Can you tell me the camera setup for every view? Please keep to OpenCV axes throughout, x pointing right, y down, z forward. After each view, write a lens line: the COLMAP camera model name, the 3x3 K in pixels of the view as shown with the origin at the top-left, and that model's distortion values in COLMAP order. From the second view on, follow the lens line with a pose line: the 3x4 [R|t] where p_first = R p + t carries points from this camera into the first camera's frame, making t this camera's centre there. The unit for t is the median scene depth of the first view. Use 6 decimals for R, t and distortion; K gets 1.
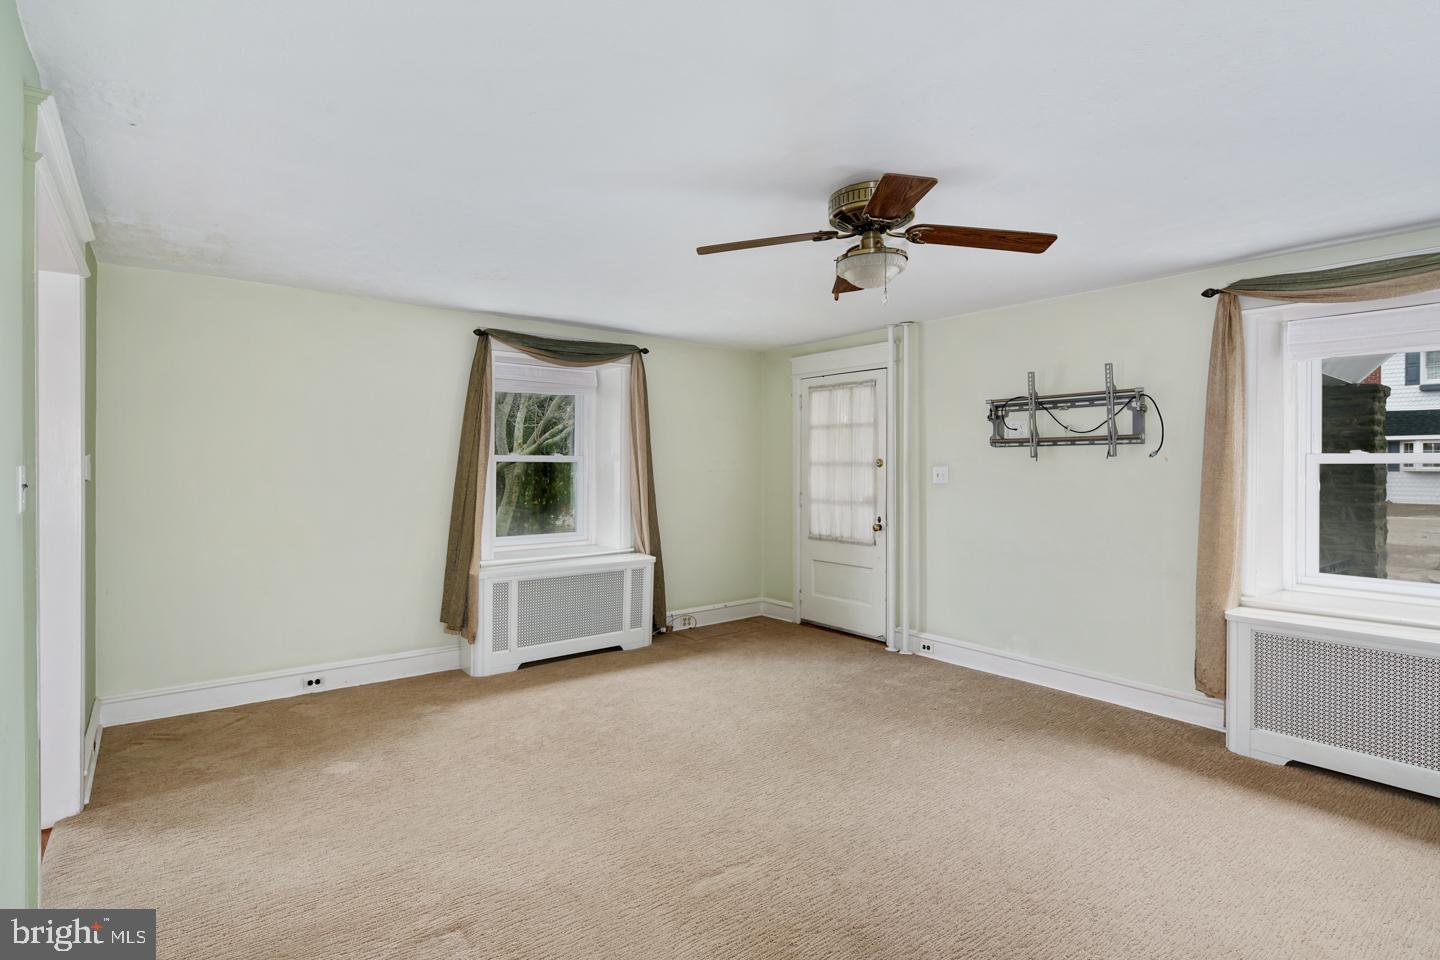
lens RADIAL K [[711.7, 0, 737.3], [0, 711.7, 472.5], [0, 0, 1]] dist [0.001442, 0.000129]
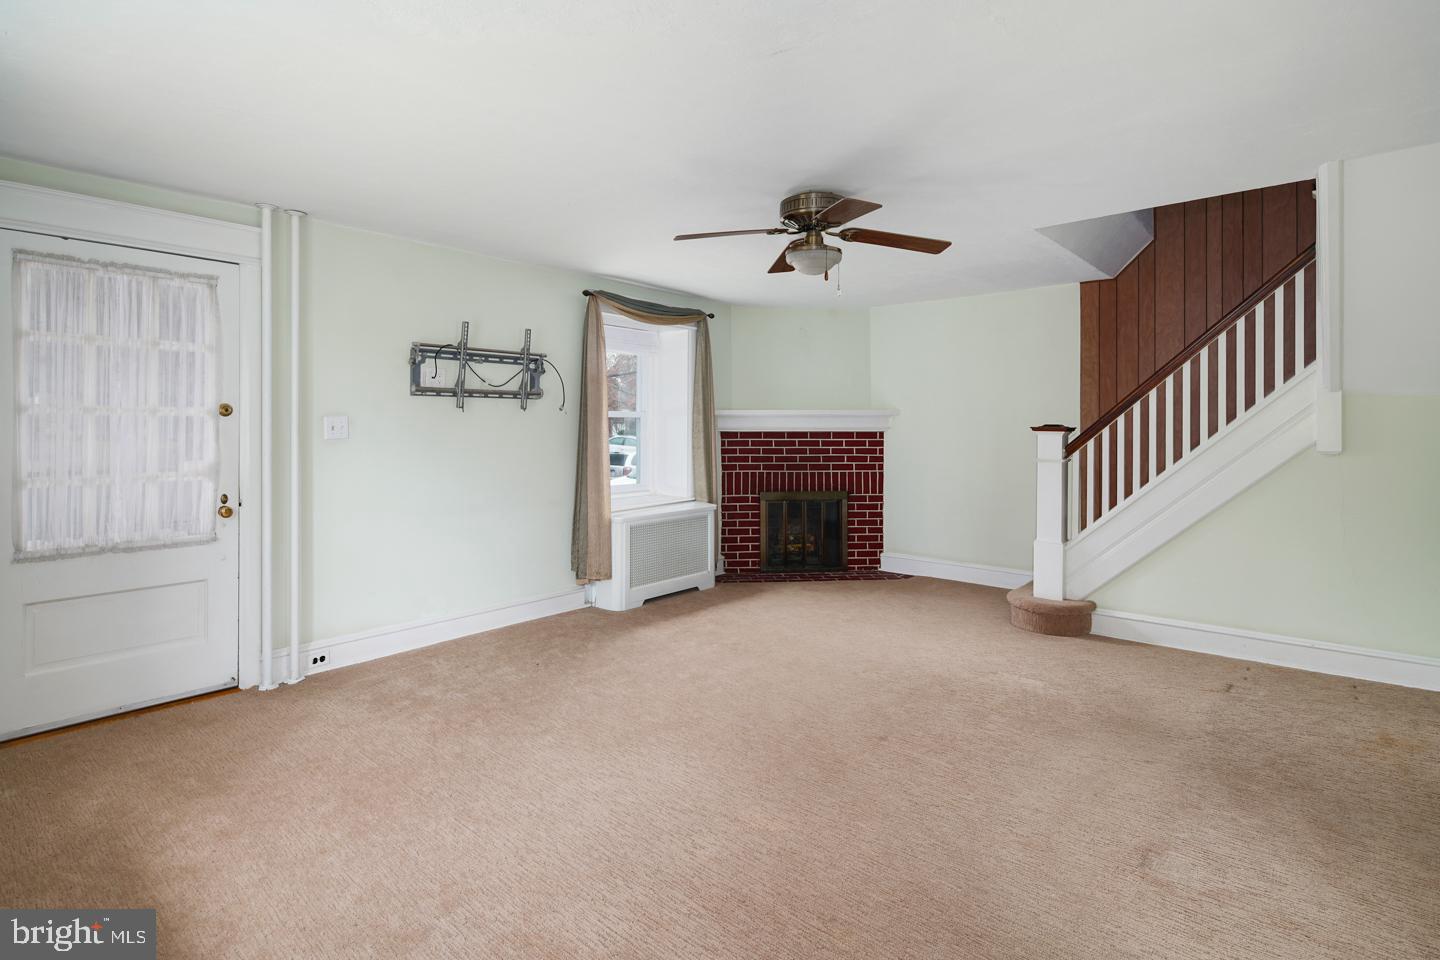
lens RADIAL K [[710.6, 0, 715.9], [0, 710.6, 436.6], [0, 0, 1]] dist [0.002027, 0.000047]
pose [[-0.176401, -0.023080, 0.984048, -0.596705], [0.002542, 0.999711, 0.023903, -0.004700], [-0.984315, 0.006718, -0.176291, 0.804195]]
